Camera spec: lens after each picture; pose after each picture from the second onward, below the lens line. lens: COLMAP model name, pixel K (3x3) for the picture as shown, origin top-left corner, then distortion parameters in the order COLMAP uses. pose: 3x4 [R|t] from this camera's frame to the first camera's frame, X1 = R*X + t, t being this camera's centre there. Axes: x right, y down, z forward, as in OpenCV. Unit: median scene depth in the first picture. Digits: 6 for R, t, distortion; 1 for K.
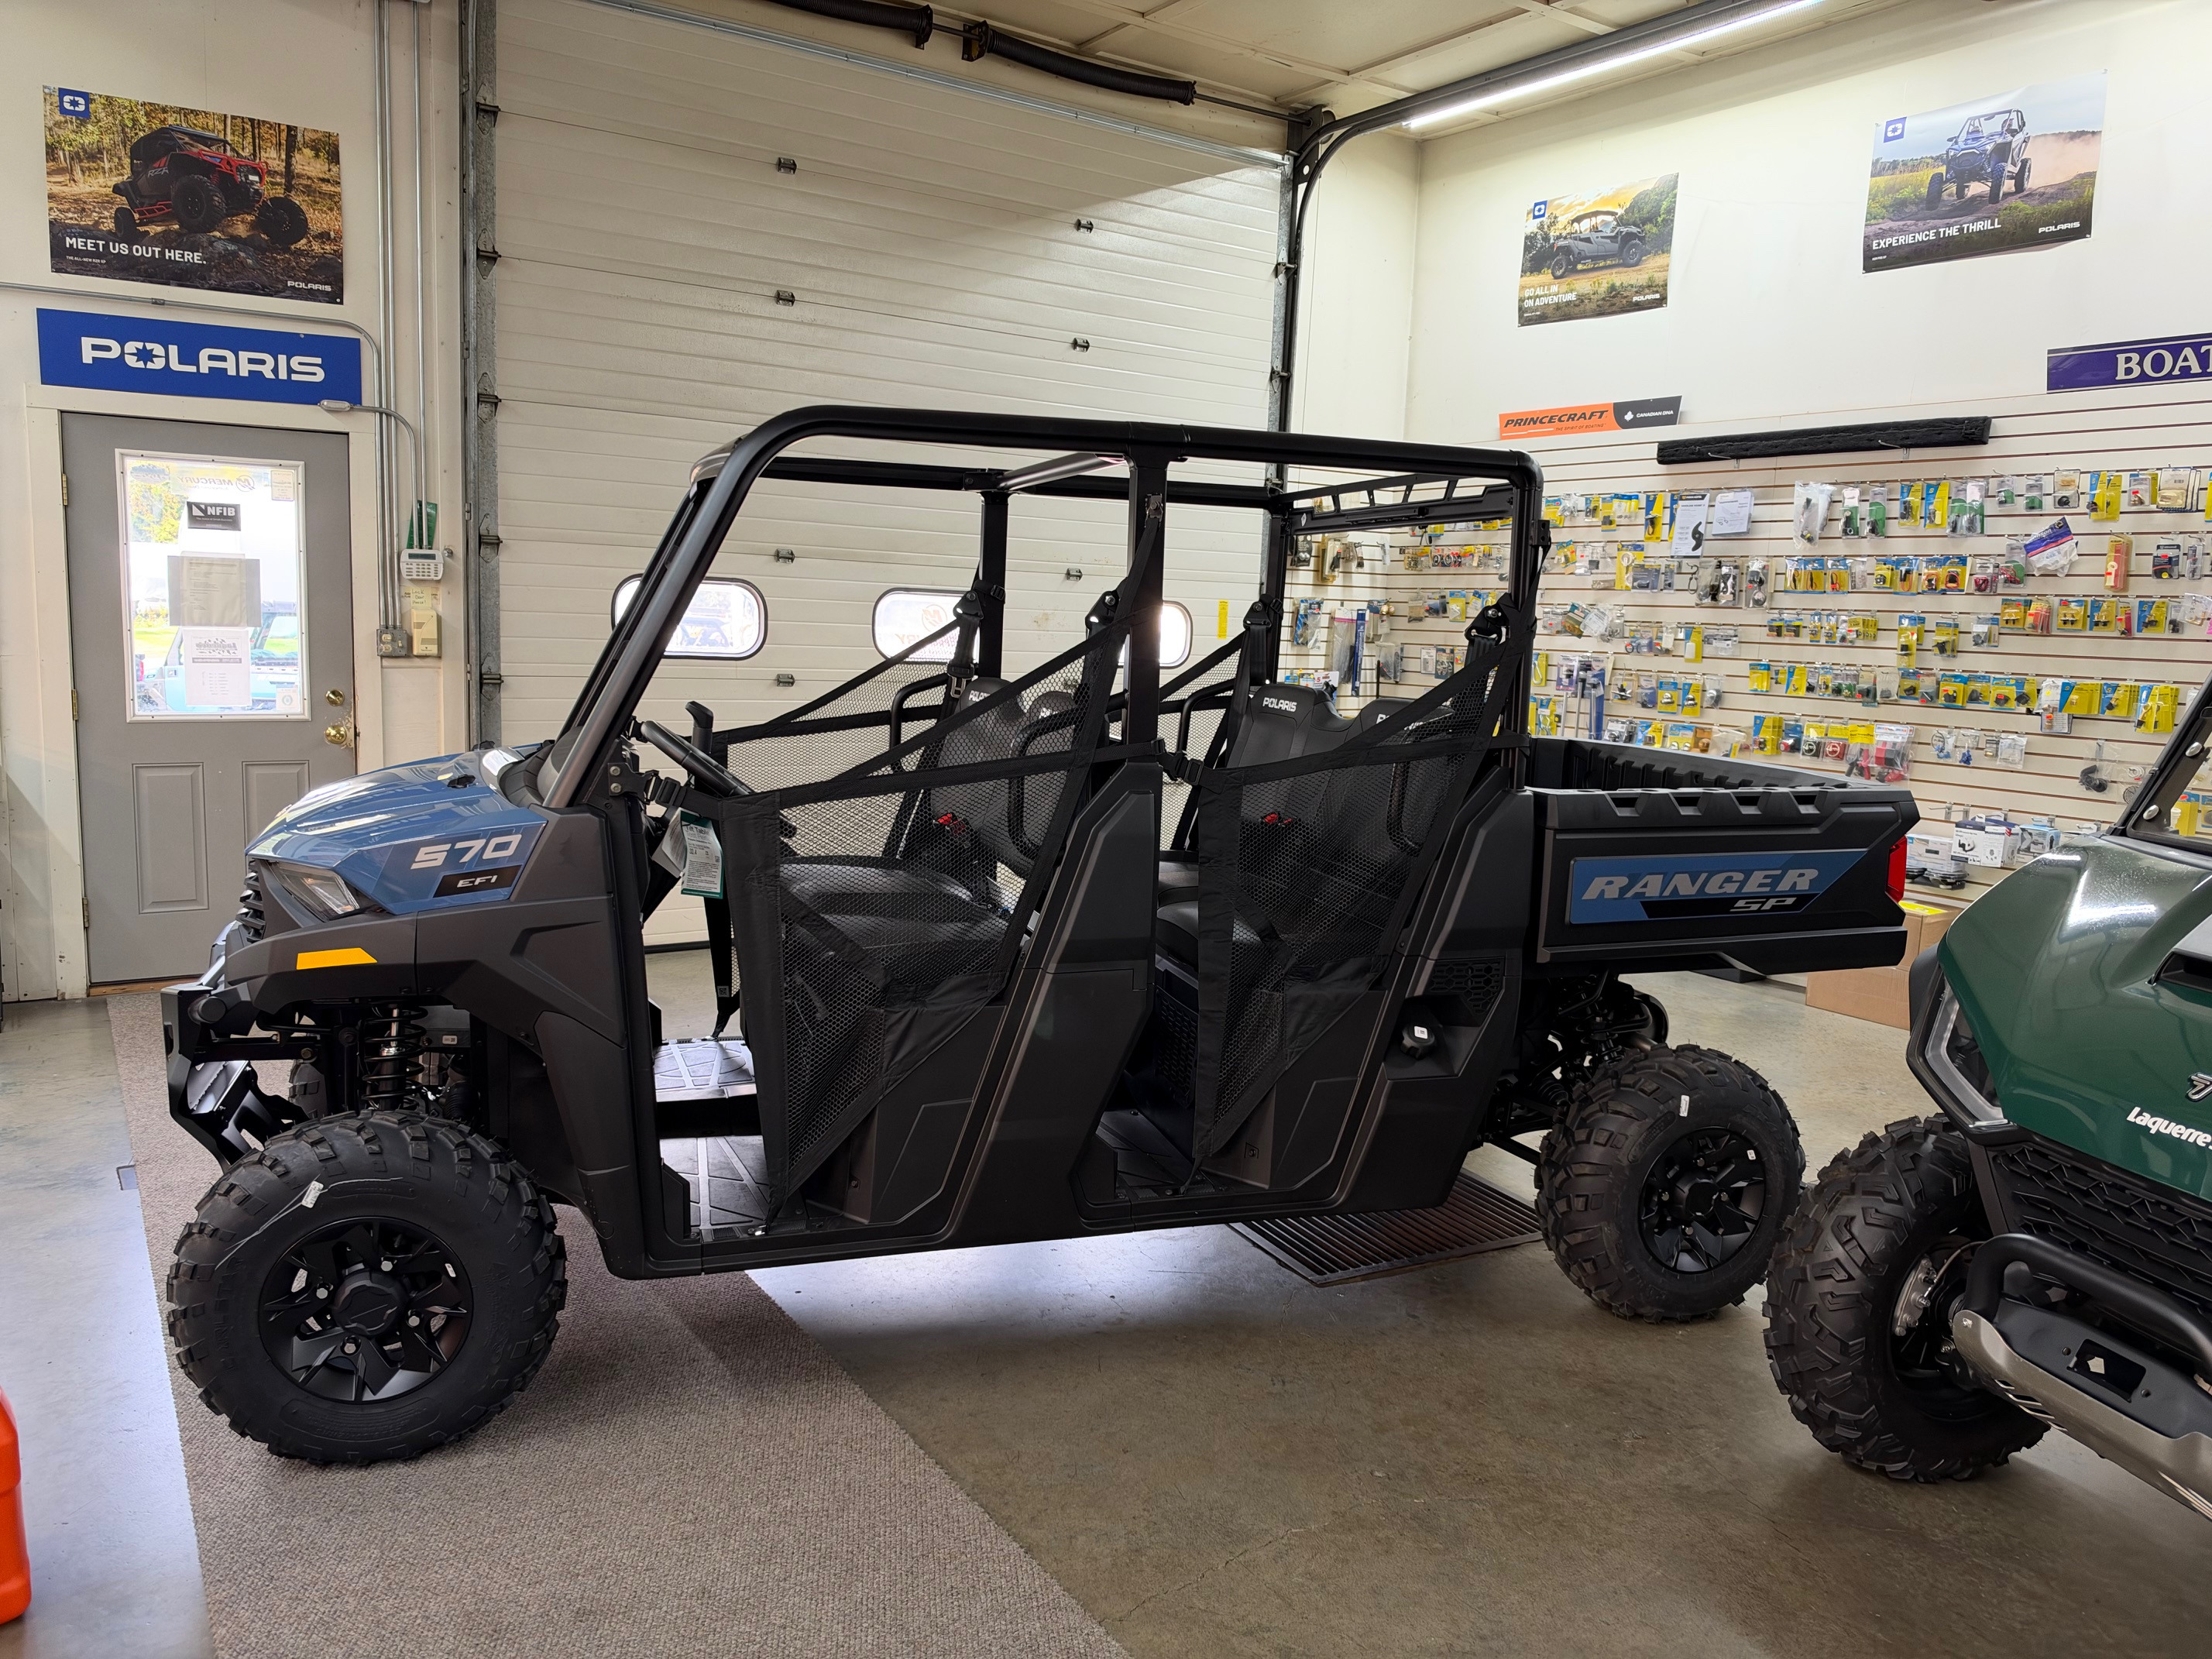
lens RADIAL K [[1668.9, 0, 1109.0], [0, 1668.9, 836.6], [0, 0, 1]] dist [-0.013322, 0.009522]
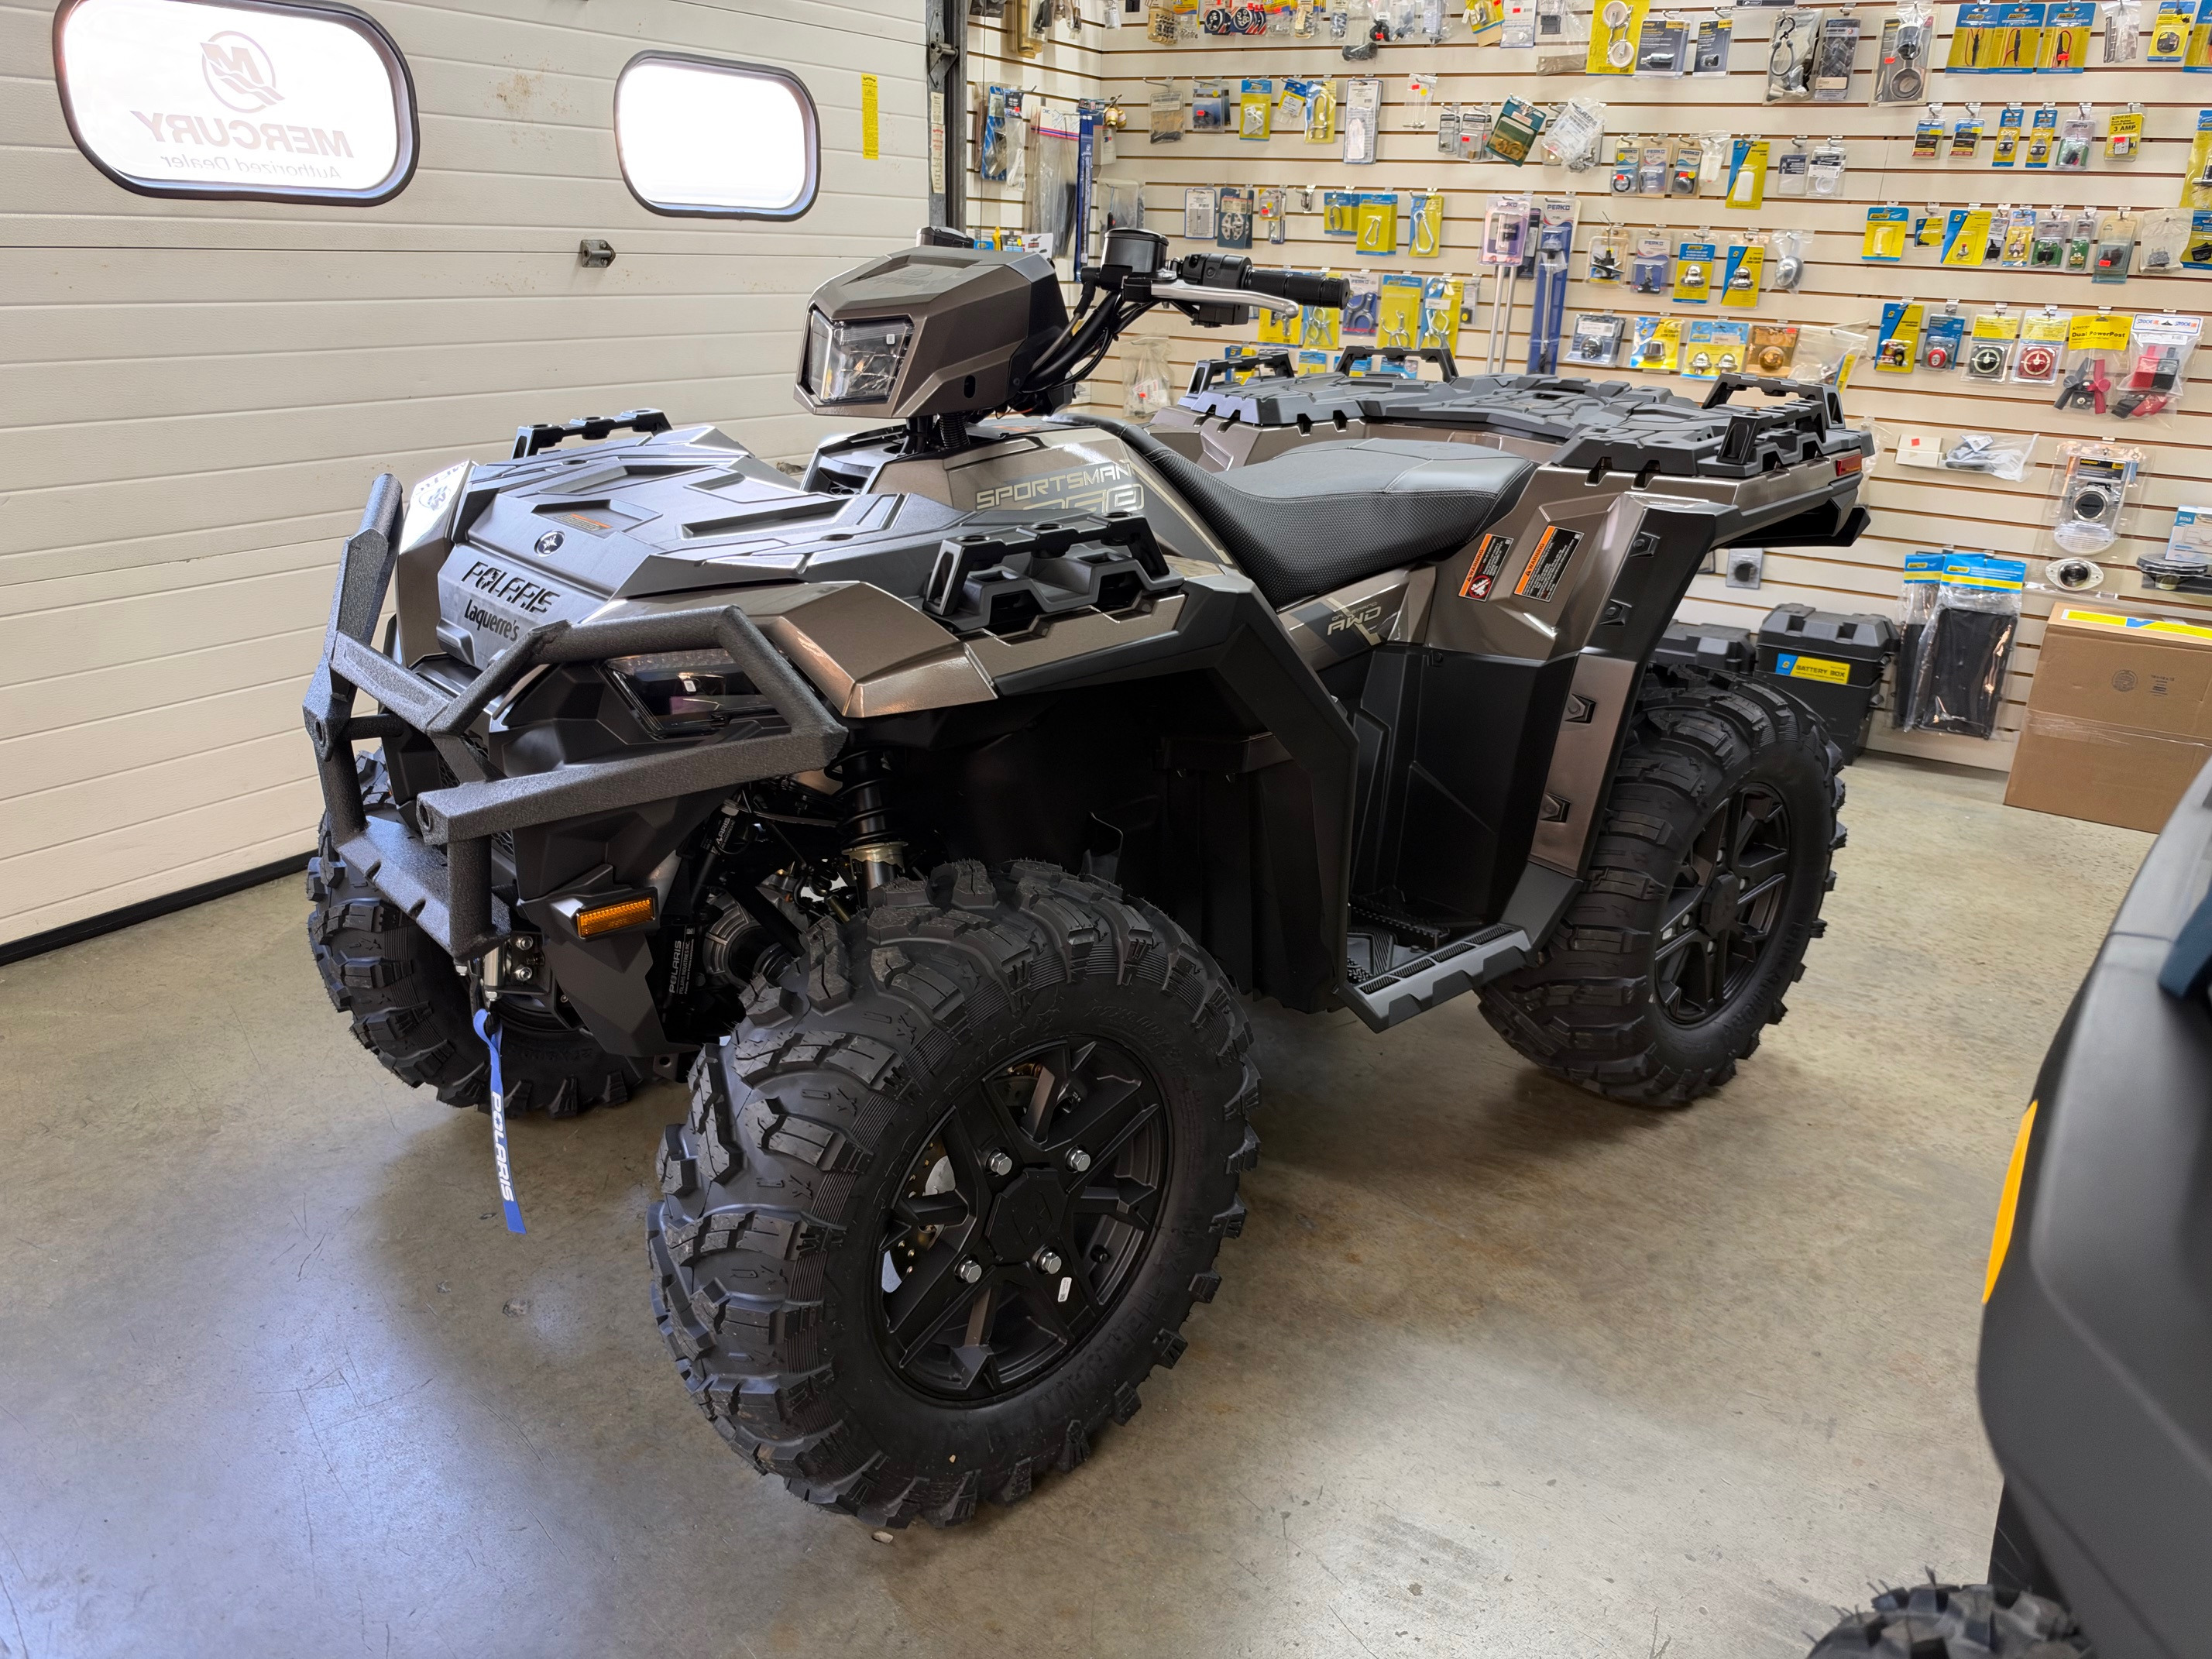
lens RADIAL K [[1668.9, 0, 1109.0], [0, 1668.9, 836.6], [0, 0, 1]] dist [-0.013322, 0.009522]
pose [[0.905435, -0.137297, 0.401667, -0.114130], [0.045529, 0.972199, 0.229685, -0.038491], [-0.422036, -0.189678, 0.886515, 0.581778]]
